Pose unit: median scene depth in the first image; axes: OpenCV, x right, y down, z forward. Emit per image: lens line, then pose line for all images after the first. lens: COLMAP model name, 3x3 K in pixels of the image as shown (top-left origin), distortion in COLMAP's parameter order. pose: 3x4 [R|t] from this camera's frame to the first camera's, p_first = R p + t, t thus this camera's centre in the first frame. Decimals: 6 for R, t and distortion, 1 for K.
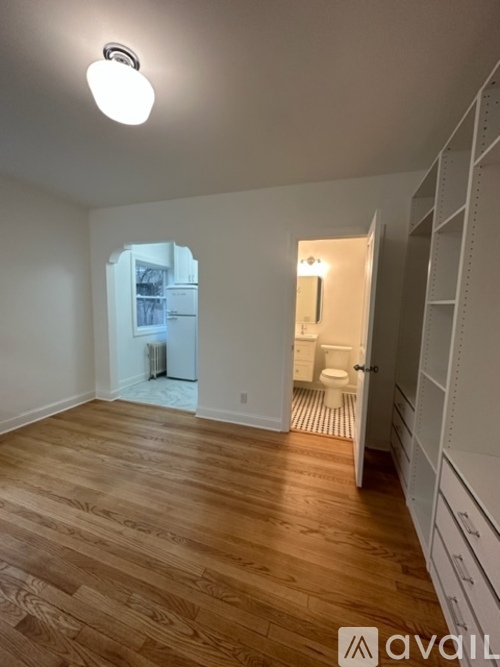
lens RADIAL K [[266.4, 0, 250.0], [0, 266.4, 333.5], [0, 0, 1]] dist [0.001265, 0.000104]
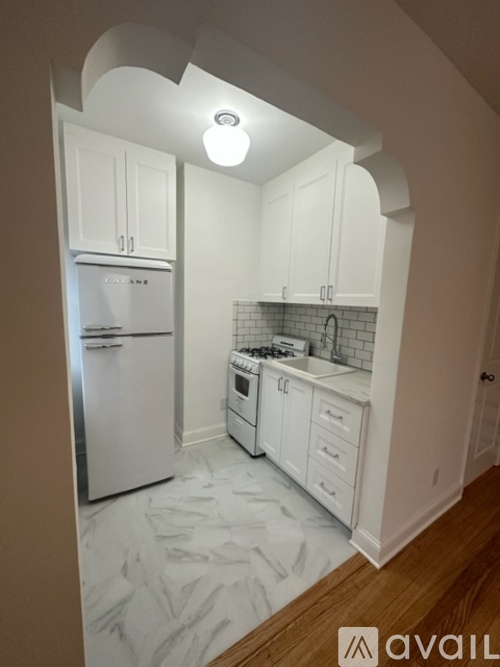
lens RADIAL K [[266.4, 0, 250.0], [0, 266.4, 333.5], [0, 0, 1]] dist [0.001265, 0.000104]
pose [[0.633503, -0.104877, 0.766600, -1.136881], [0.068300, 0.994483, 0.079611, -0.234918], [-0.770720, 0.001925, 0.637171, 1.540519]]
